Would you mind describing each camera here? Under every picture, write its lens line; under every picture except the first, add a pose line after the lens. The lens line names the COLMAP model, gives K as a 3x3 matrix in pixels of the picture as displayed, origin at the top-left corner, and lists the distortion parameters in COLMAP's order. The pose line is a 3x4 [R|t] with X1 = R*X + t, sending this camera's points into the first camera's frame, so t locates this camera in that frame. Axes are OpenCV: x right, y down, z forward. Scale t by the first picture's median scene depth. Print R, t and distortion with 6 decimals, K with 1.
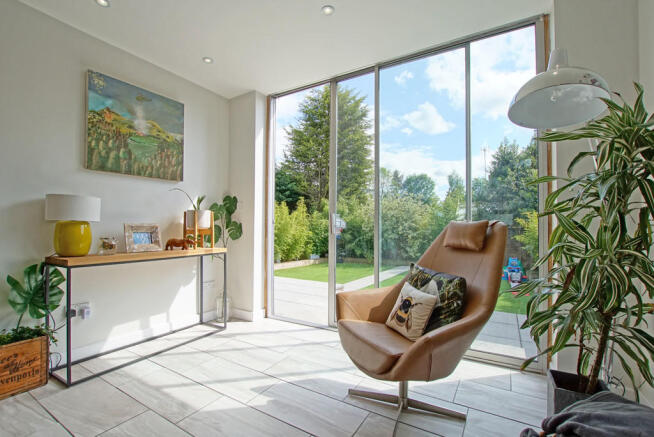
lens RADIAL K [[292.8, 0, 326.1], [0, 292.8, 220.5], [0, 0, 1]] dist [-0.008060, -0.000543]
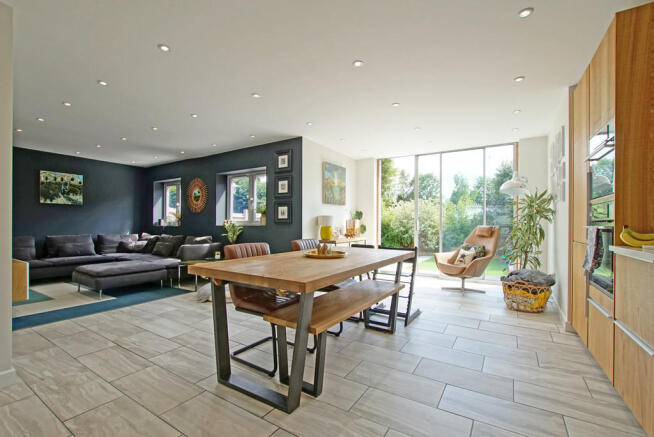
lens RADIAL K [[292.8, 0, 324.8], [0, 292.8, 221.6], [0, 0, 1]] dist [-0.008060, -0.000543]
pose [[0.999927, -0.000130, -0.012100, -0.166499], [0.000314, 0.999885, 0.015191, -0.013590], [0.012097, -0.015194, 0.999811, -0.295885]]
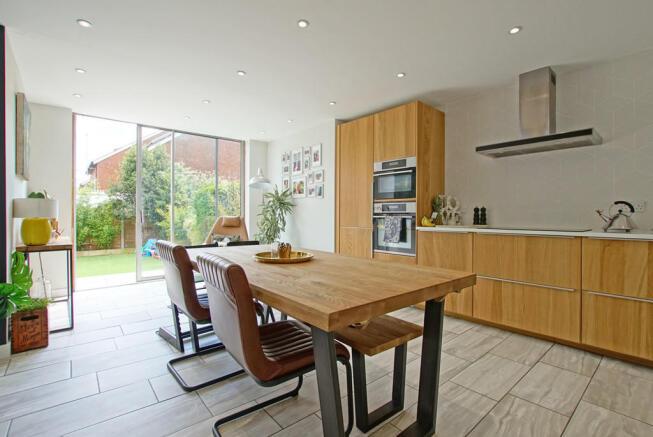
lens RADIAL K [[300.5, 0, 324.5], [0, 300.5, 216.9], [0, 0, 1]] dist [-0.000999, -0.000088]
pose [[0.299101, -0.010689, 0.954162, -0.343328], [-0.021216, 0.999616, 0.017849, -0.010629], [-0.953986, -0.025582, 0.298759, -0.119476]]
